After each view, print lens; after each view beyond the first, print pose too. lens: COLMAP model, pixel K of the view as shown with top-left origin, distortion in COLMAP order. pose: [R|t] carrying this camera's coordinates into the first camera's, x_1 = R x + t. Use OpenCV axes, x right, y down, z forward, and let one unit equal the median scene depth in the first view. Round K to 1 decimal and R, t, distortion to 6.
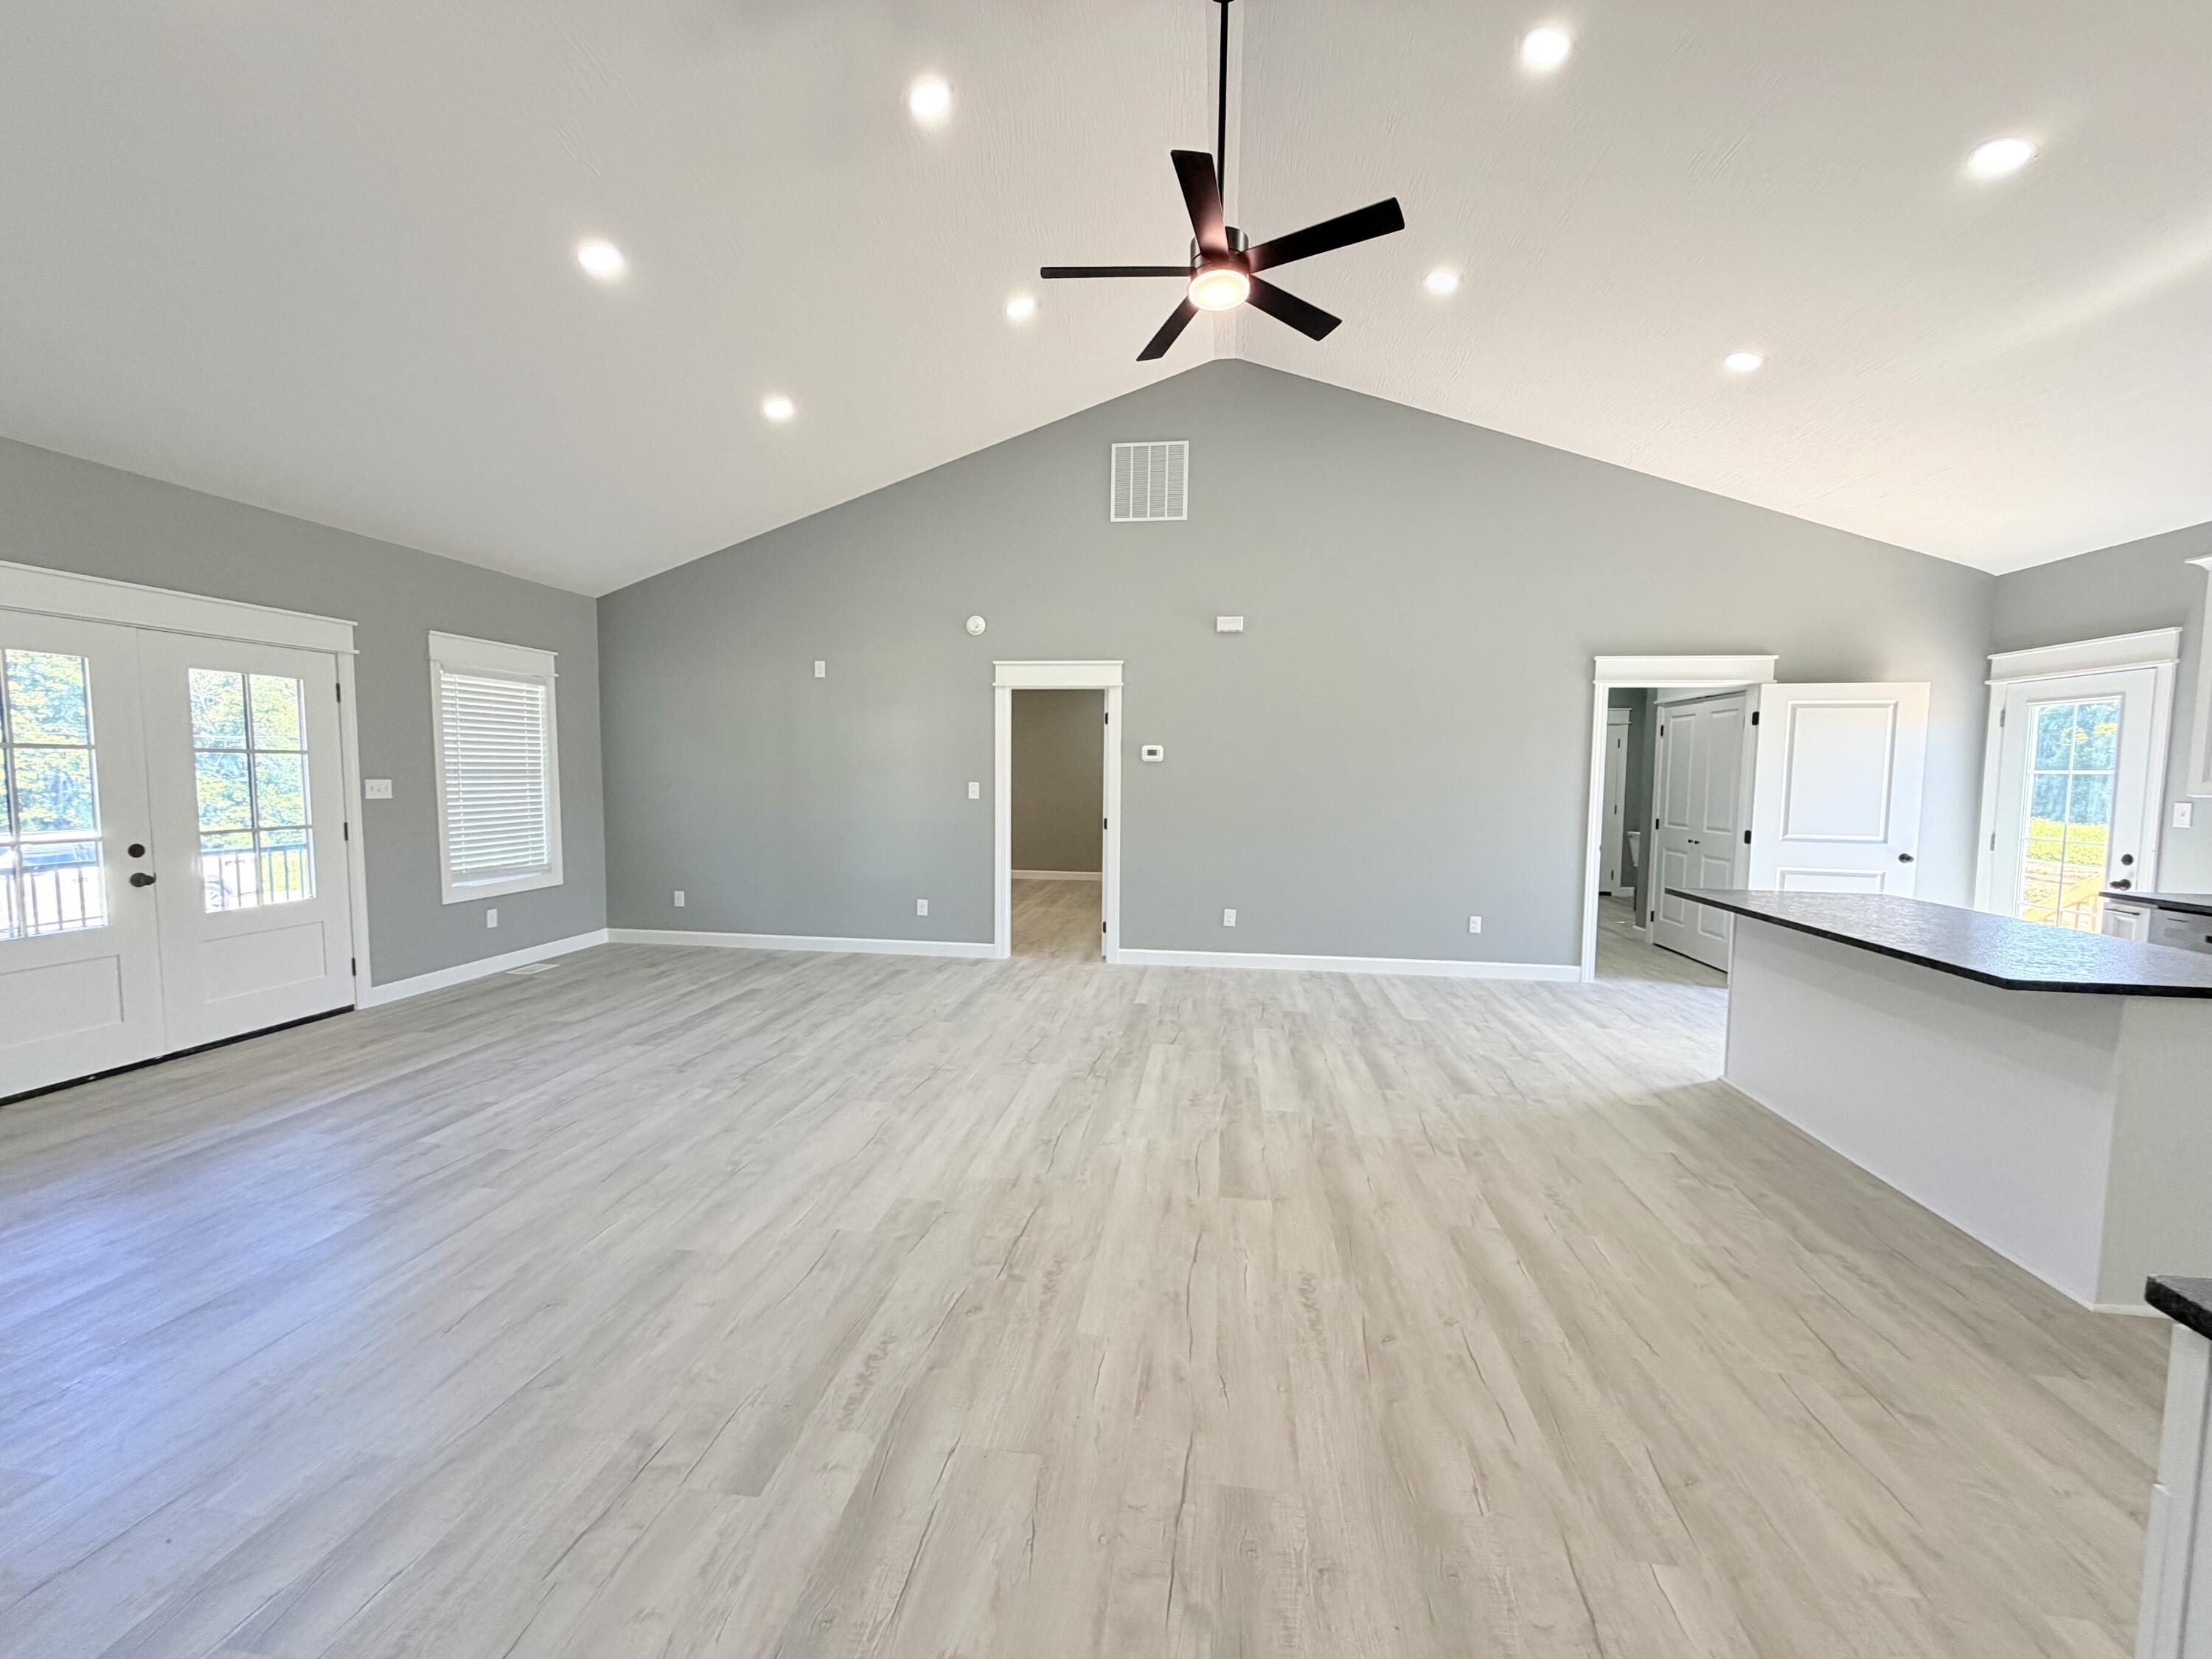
lens RADIAL K [[884.7, 0, 1098.9], [0, 884.7, 830.6], [0, 0, 1]] dist [-0.000158, 0.000147]
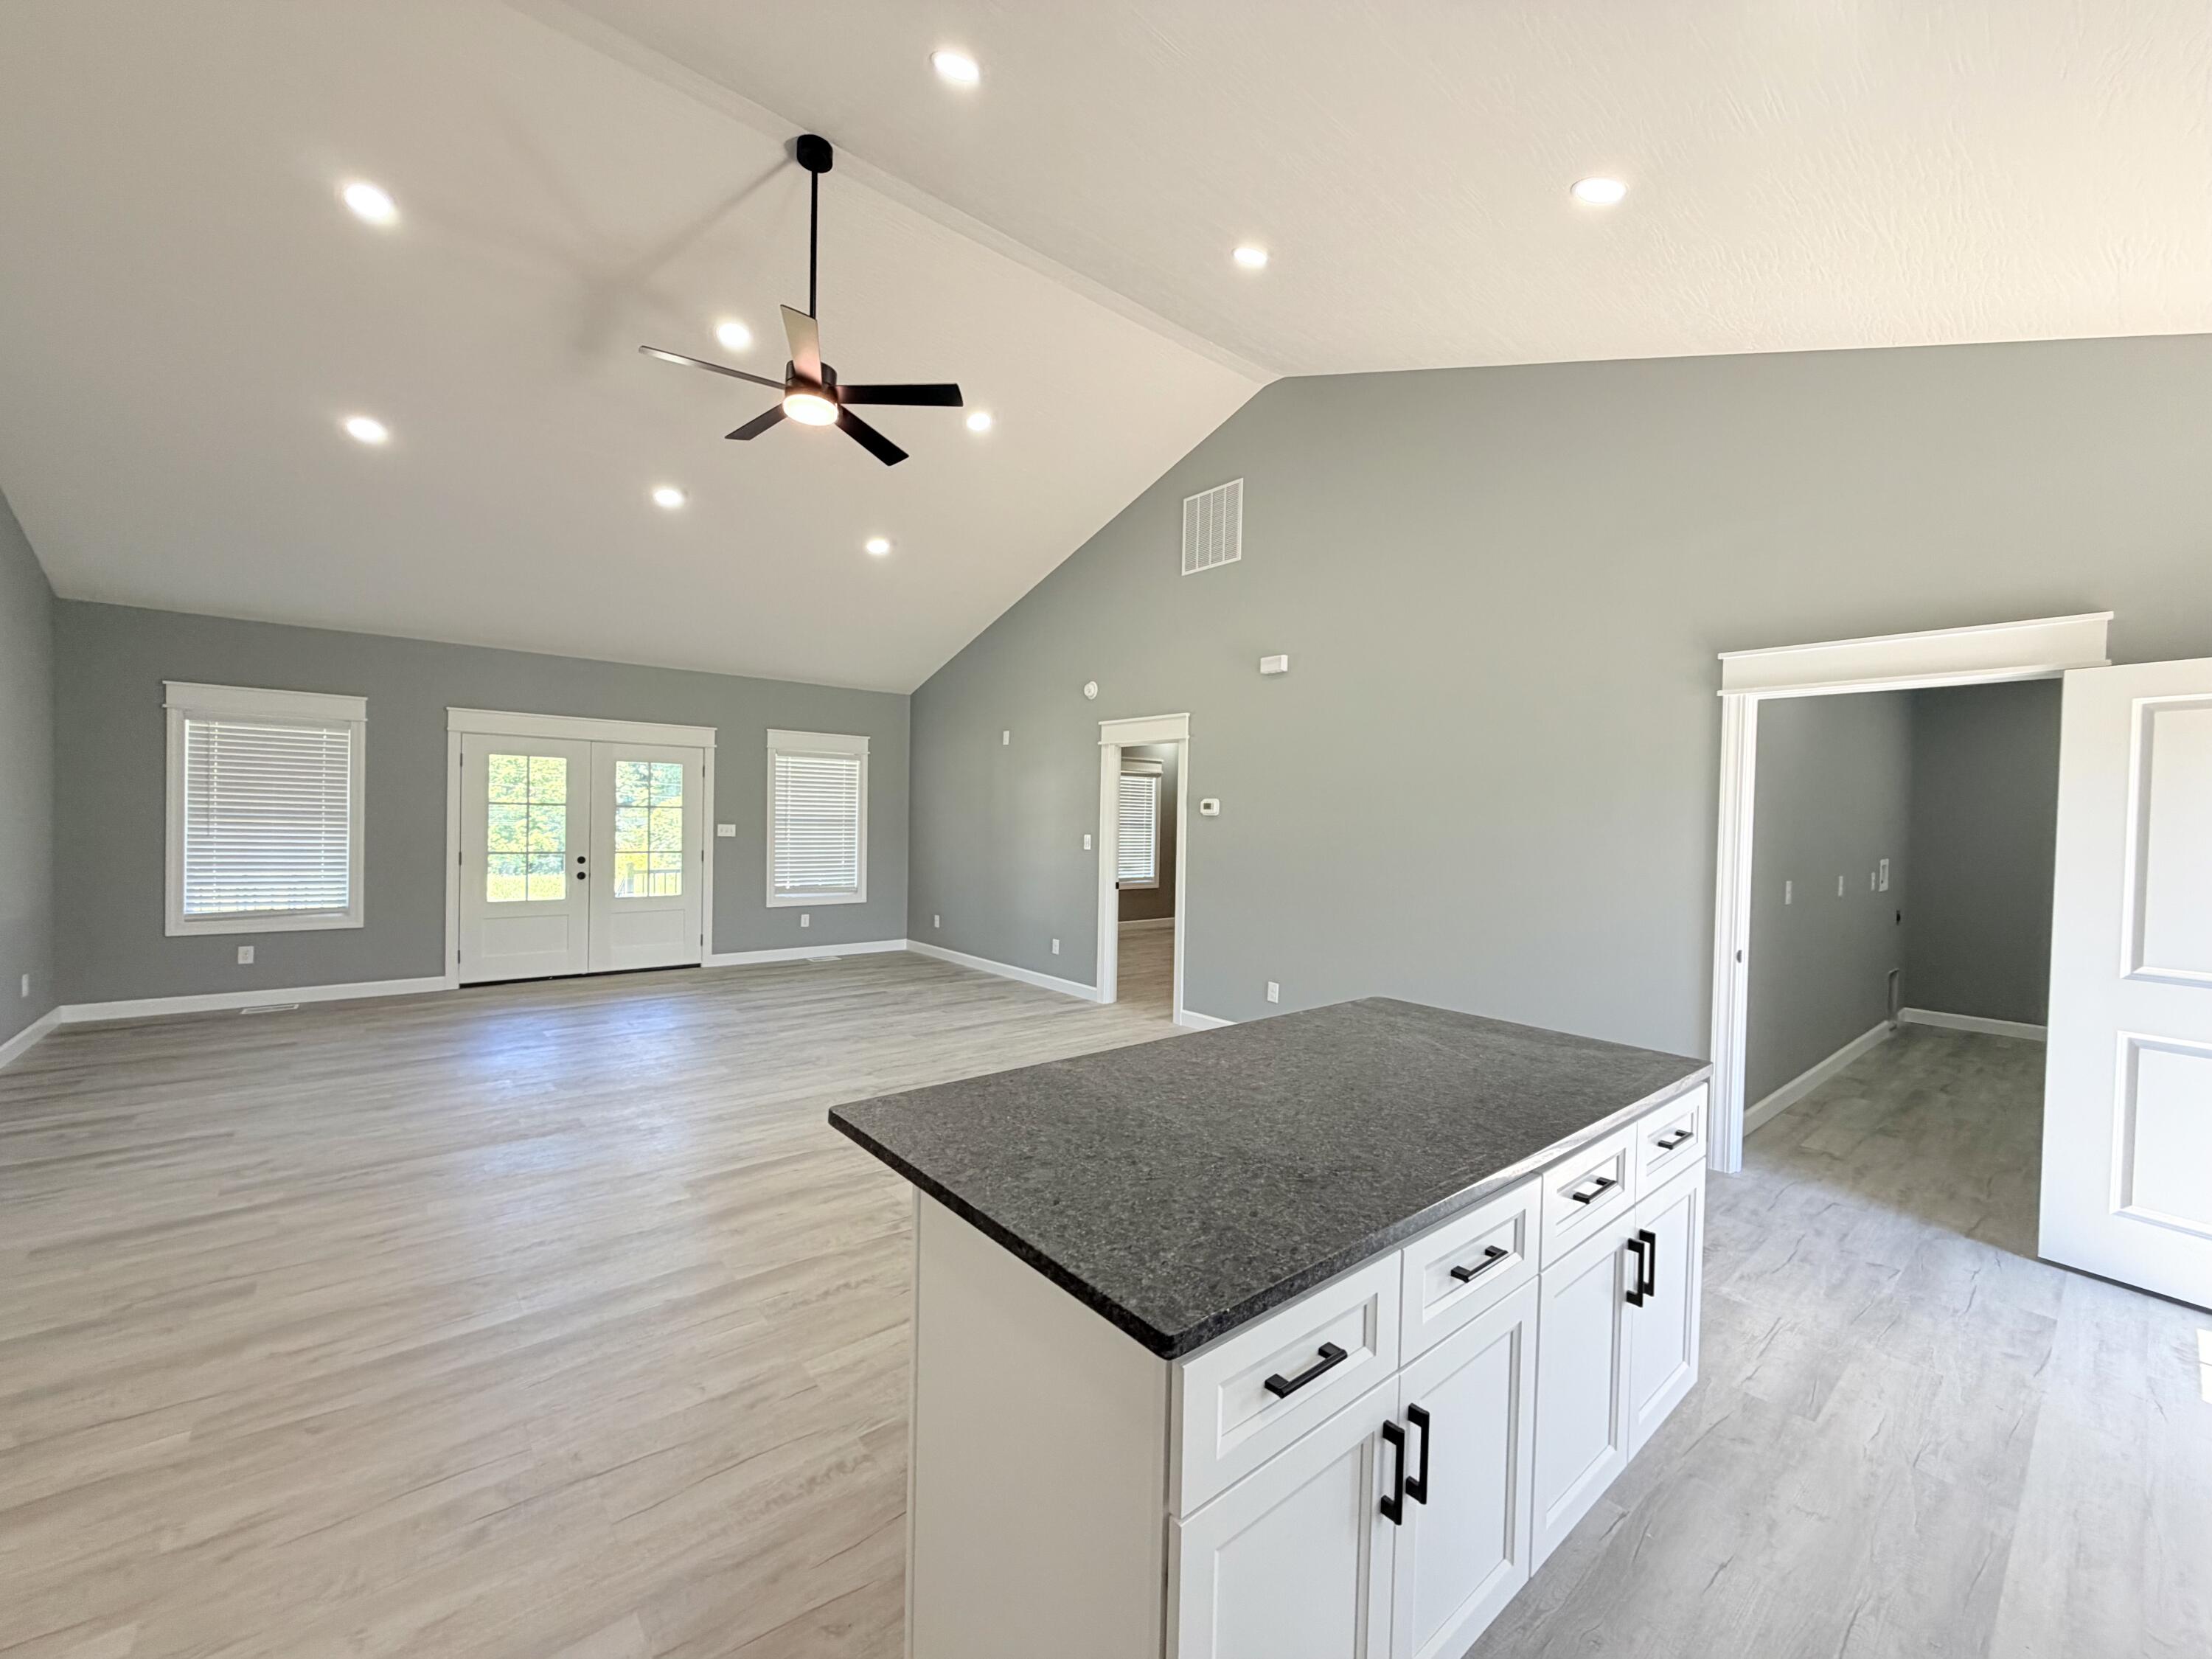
lens RADIAL K [[884.7, 0, 1098.9], [0, 884.7, 830.6], [0, 0, 1]] dist [-0.000158, 0.000147]
pose [[0.740517, 0.015007, -0.671870, 0.835450], [-0.058066, 0.997441, -0.041720, -0.021082], [0.669524, 0.069907, 0.739493, 0.297154]]
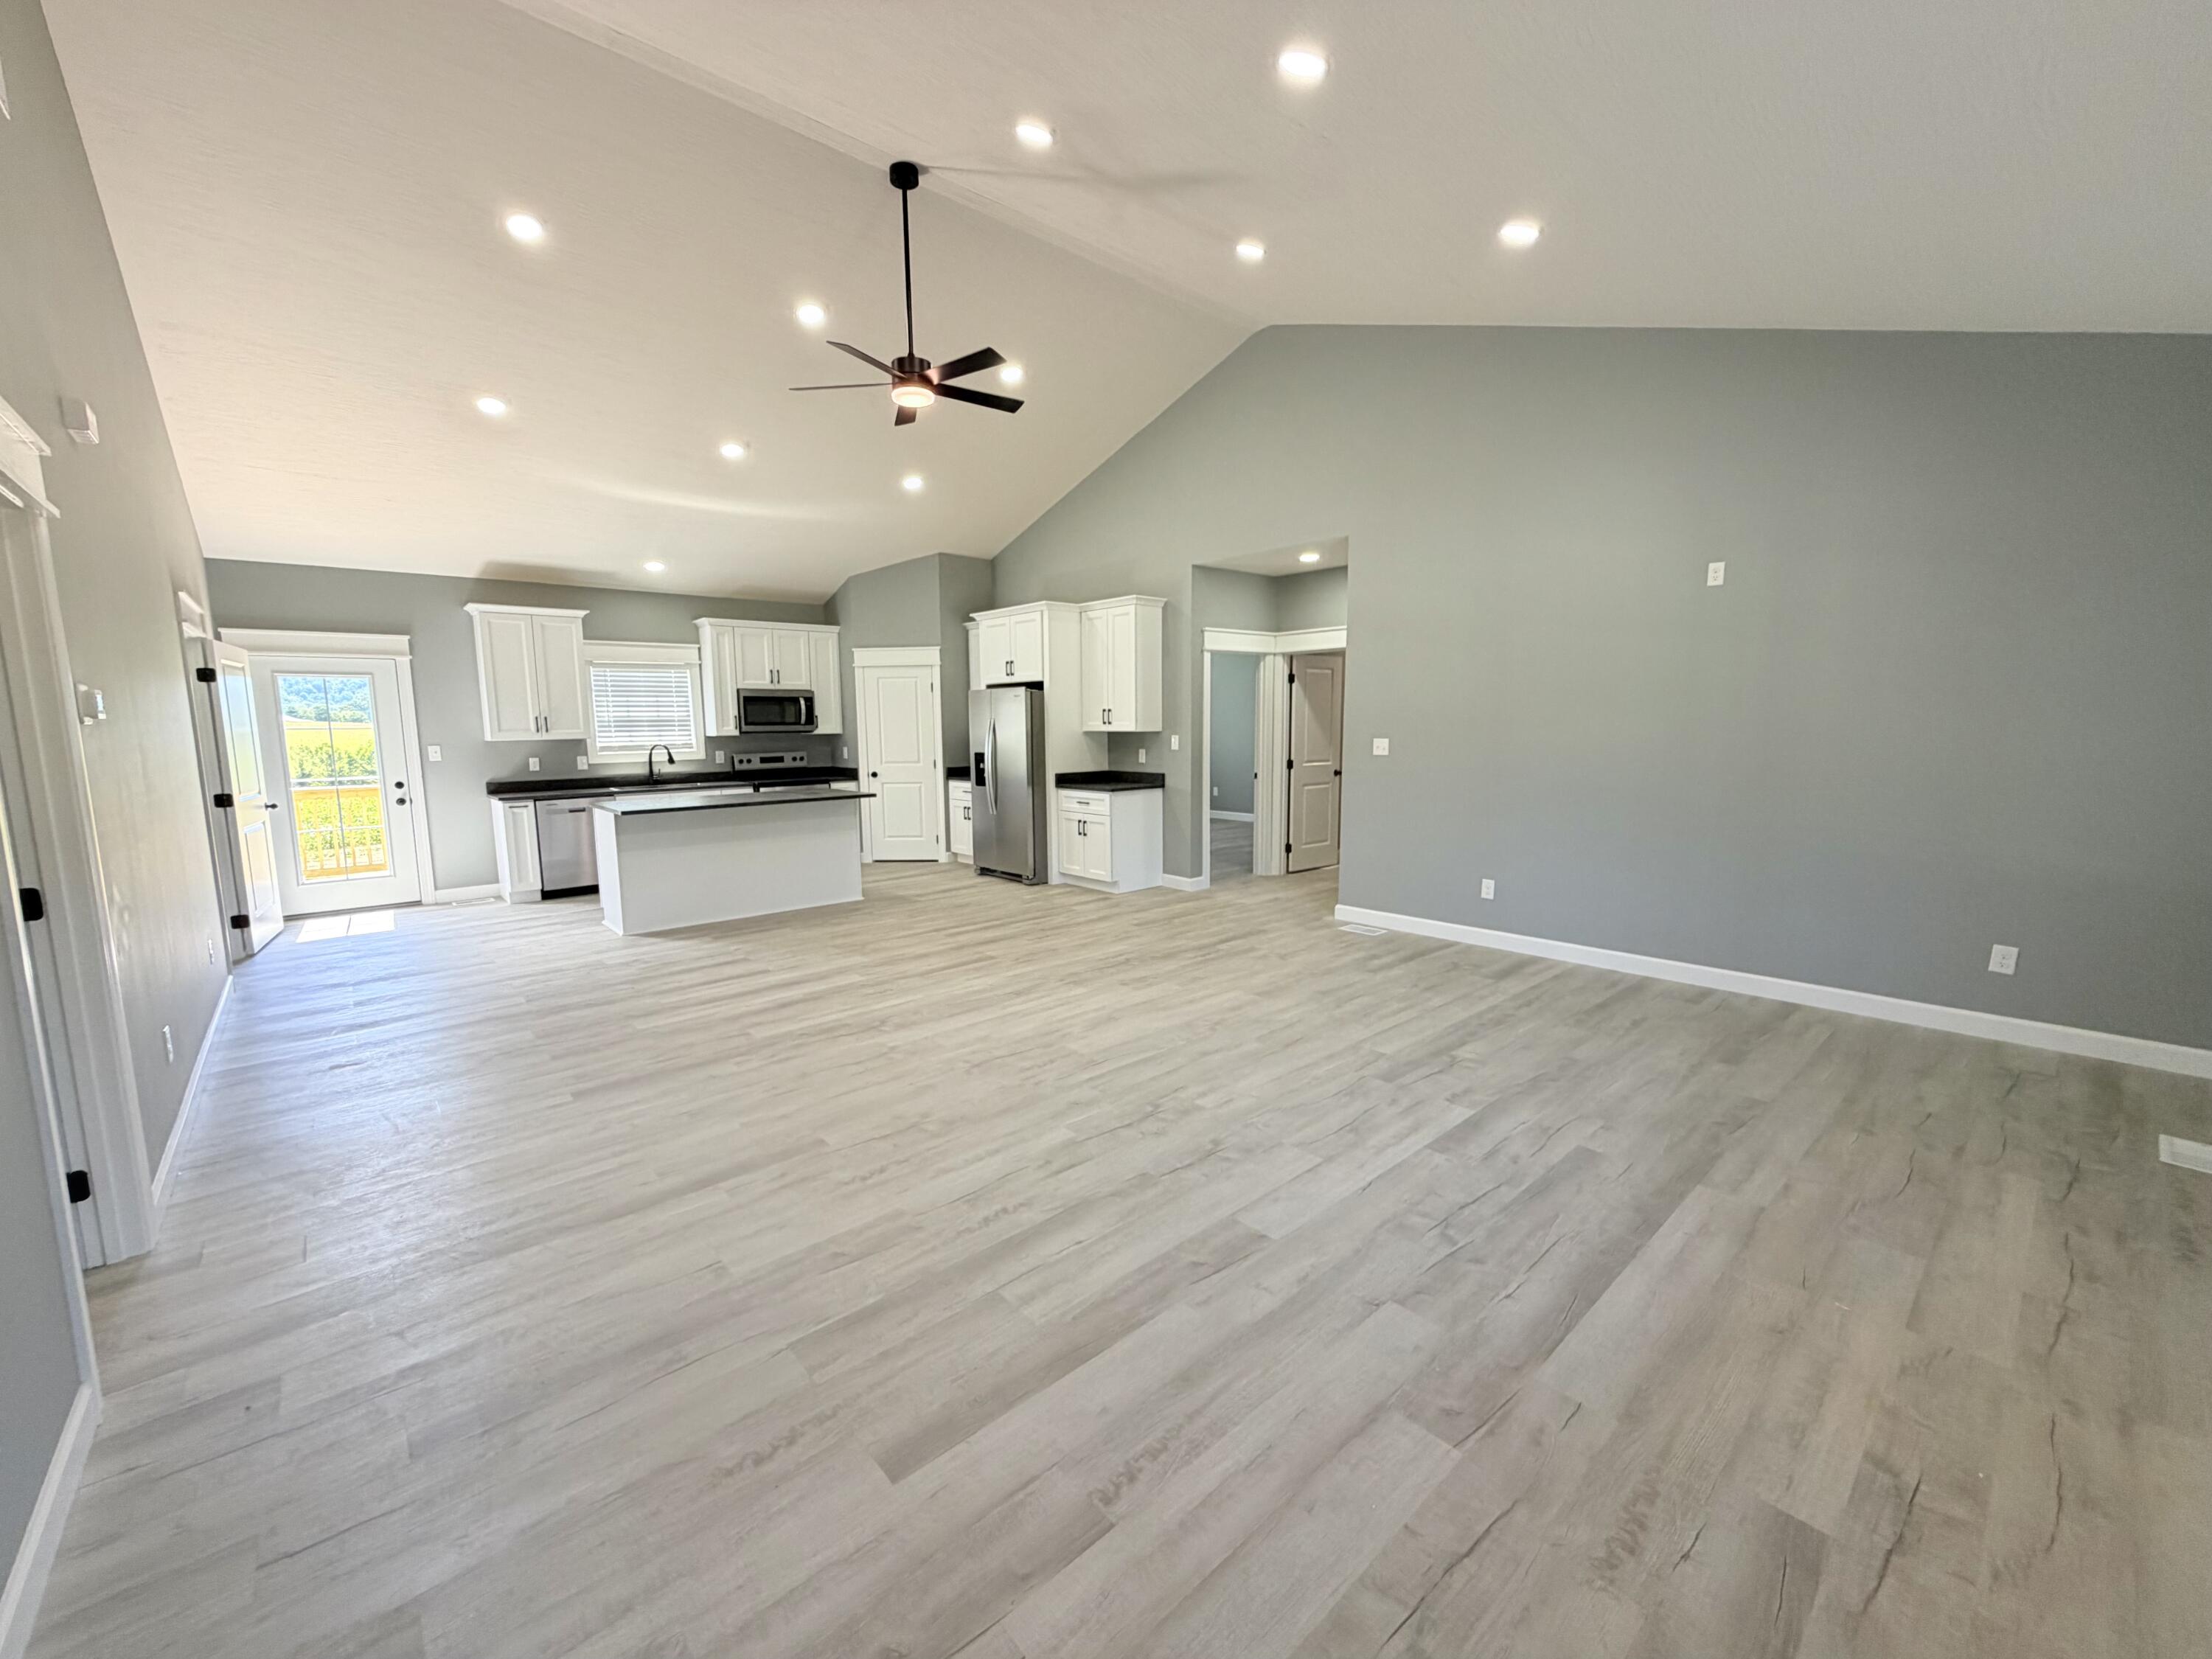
lens RADIAL K [[880.0, 0, 1099.3], [0, 880.0, 829.6], [0, 0, 1]] dist [0.000441, 0.000280]
pose [[-0.759359, -0.083013, 0.645354, -0.748712], [0.049167, 0.981672, 0.184126, -0.113294], [-0.648811, 0.171548, -0.741360, 1.374755]]
